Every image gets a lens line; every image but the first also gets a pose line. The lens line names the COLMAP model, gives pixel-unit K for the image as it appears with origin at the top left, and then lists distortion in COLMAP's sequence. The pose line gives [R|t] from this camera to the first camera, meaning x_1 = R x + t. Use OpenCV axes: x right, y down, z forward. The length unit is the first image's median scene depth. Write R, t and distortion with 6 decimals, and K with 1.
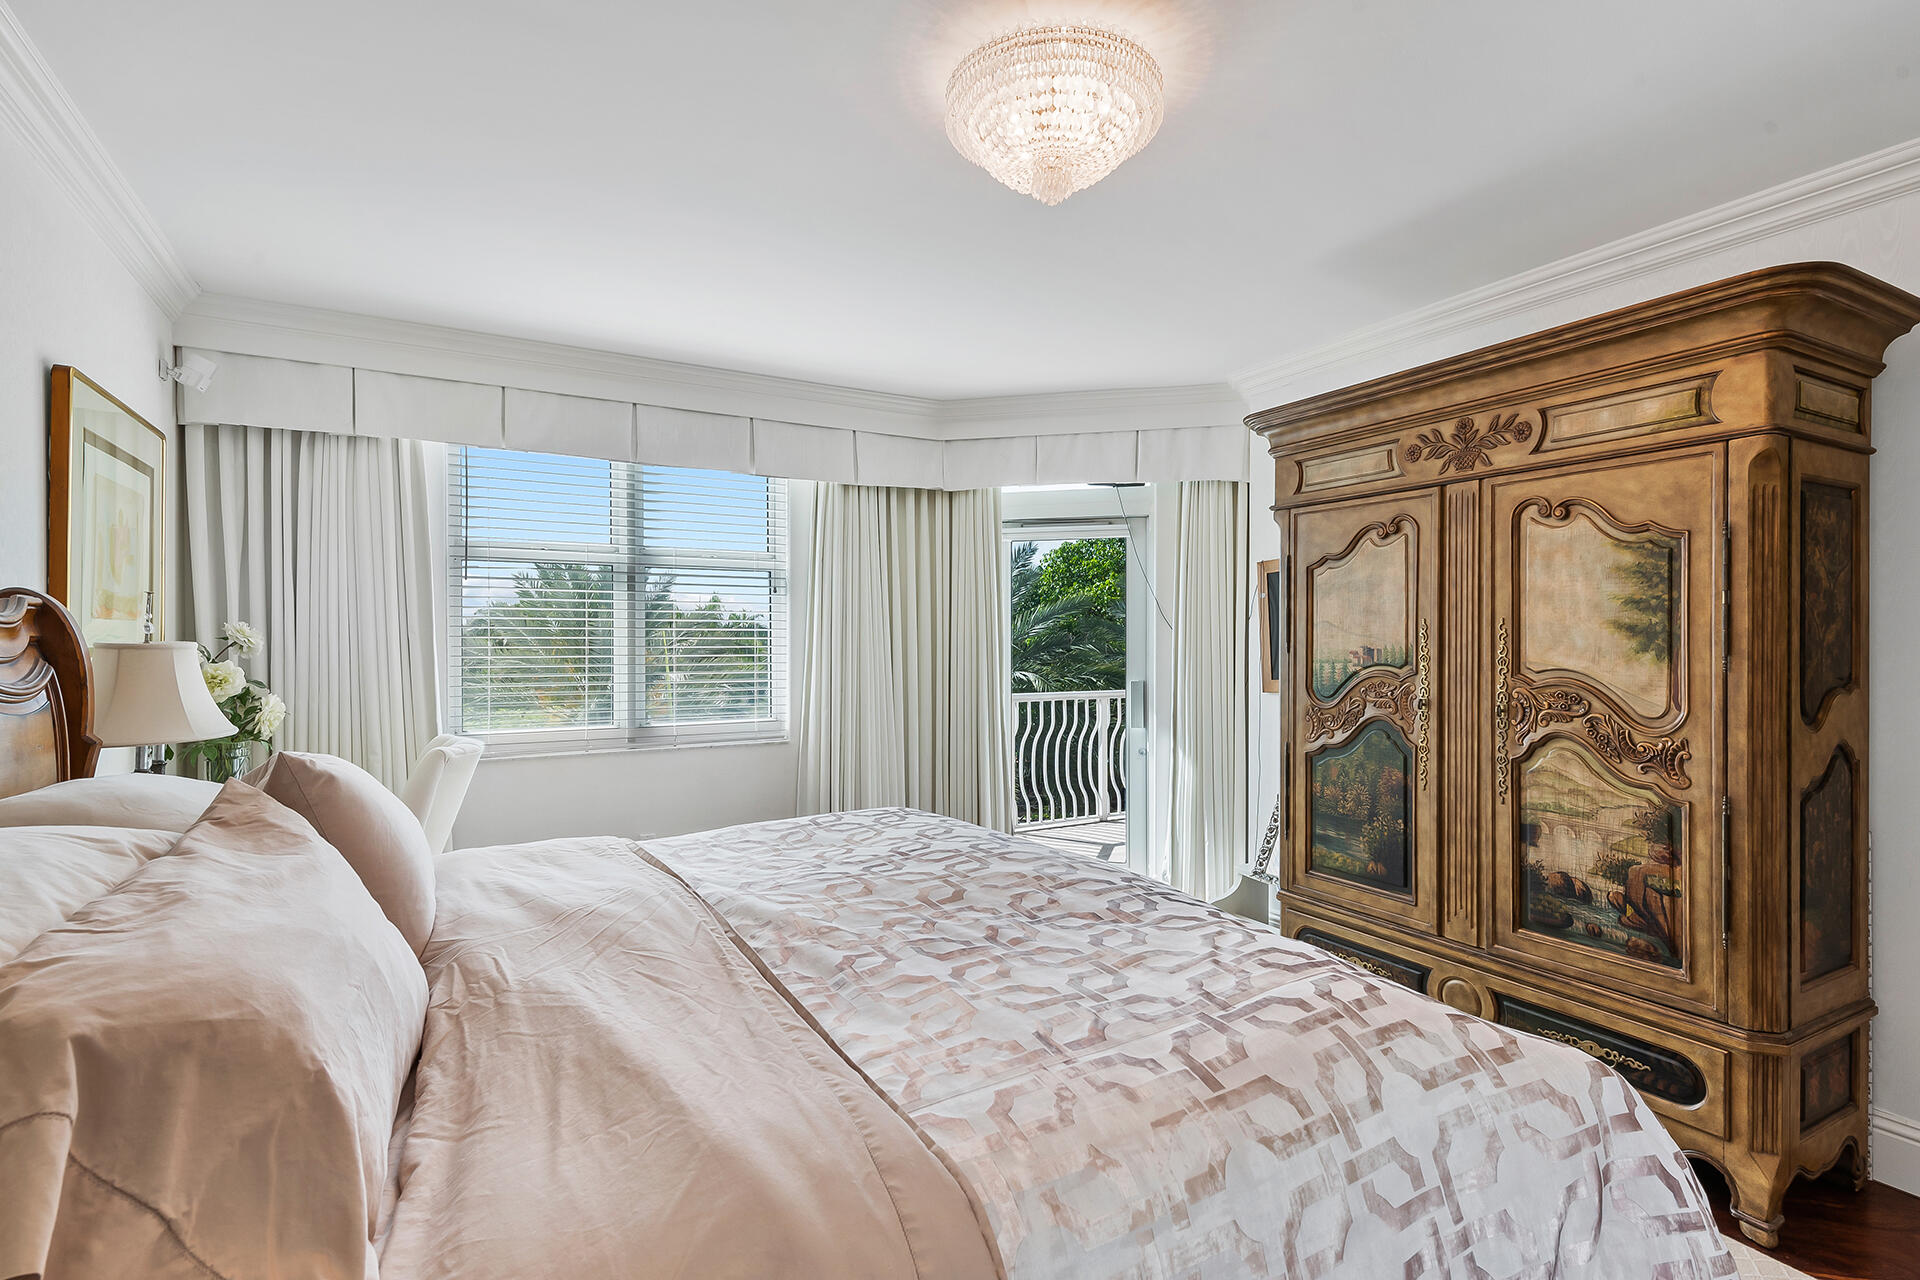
lens RADIAL K [[913.5, 0, 960.0], [0, 913.5, 640.0], [0, 0, 1]] dist [0.019977, -0.006857]
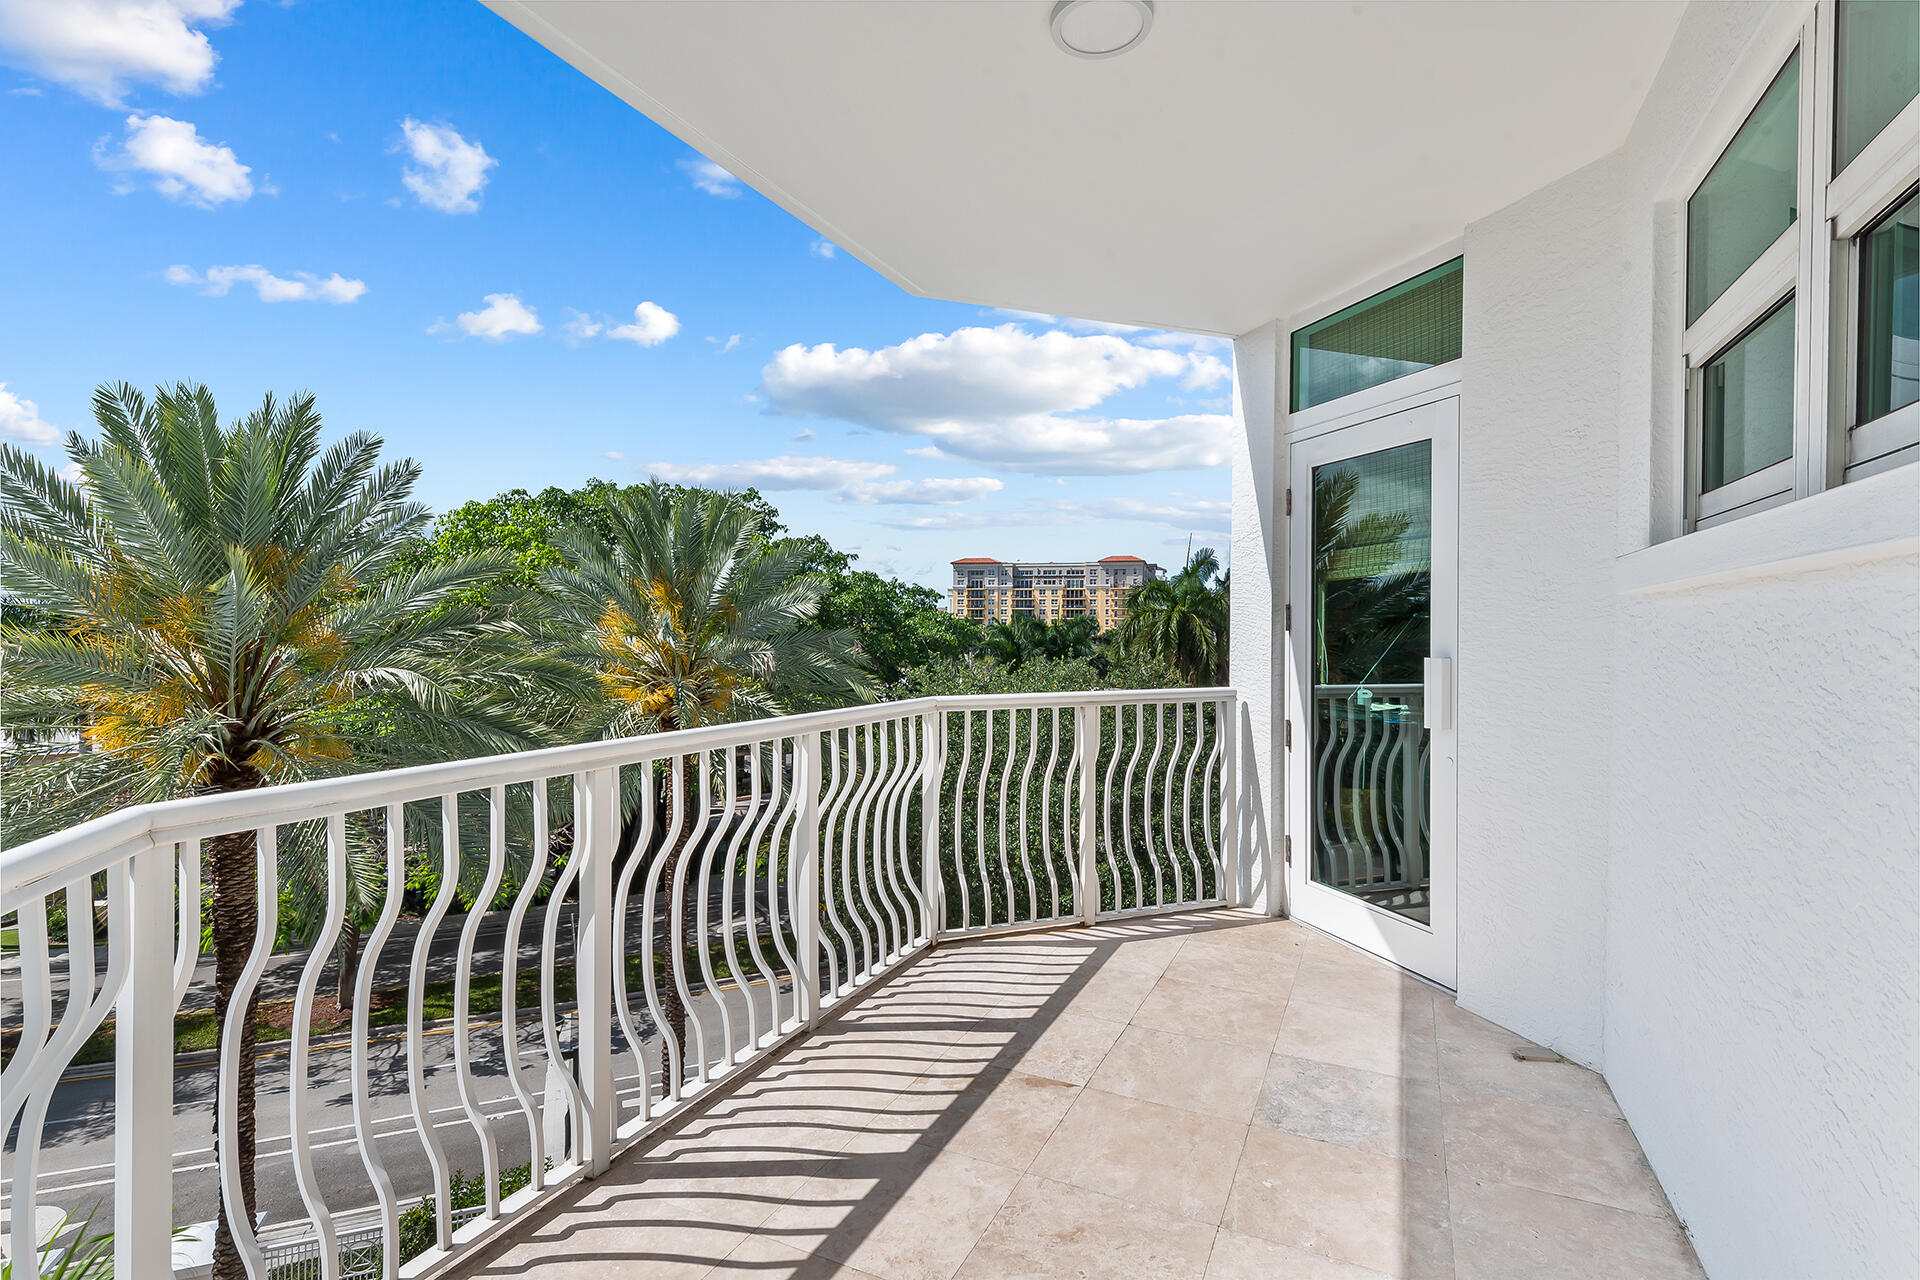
lens RADIAL K [[913.5, 0, 960.0], [0, 913.5, 640.0], [0, 0, 1]] dist [0.019977, -0.006857]
pose [[0.823669, -0.006669, 0.567032, 0.083582], [-0.001196, 0.999908, 0.013497, 0.016663], [-0.567070, -0.011796, 0.823585, 0.681566]]
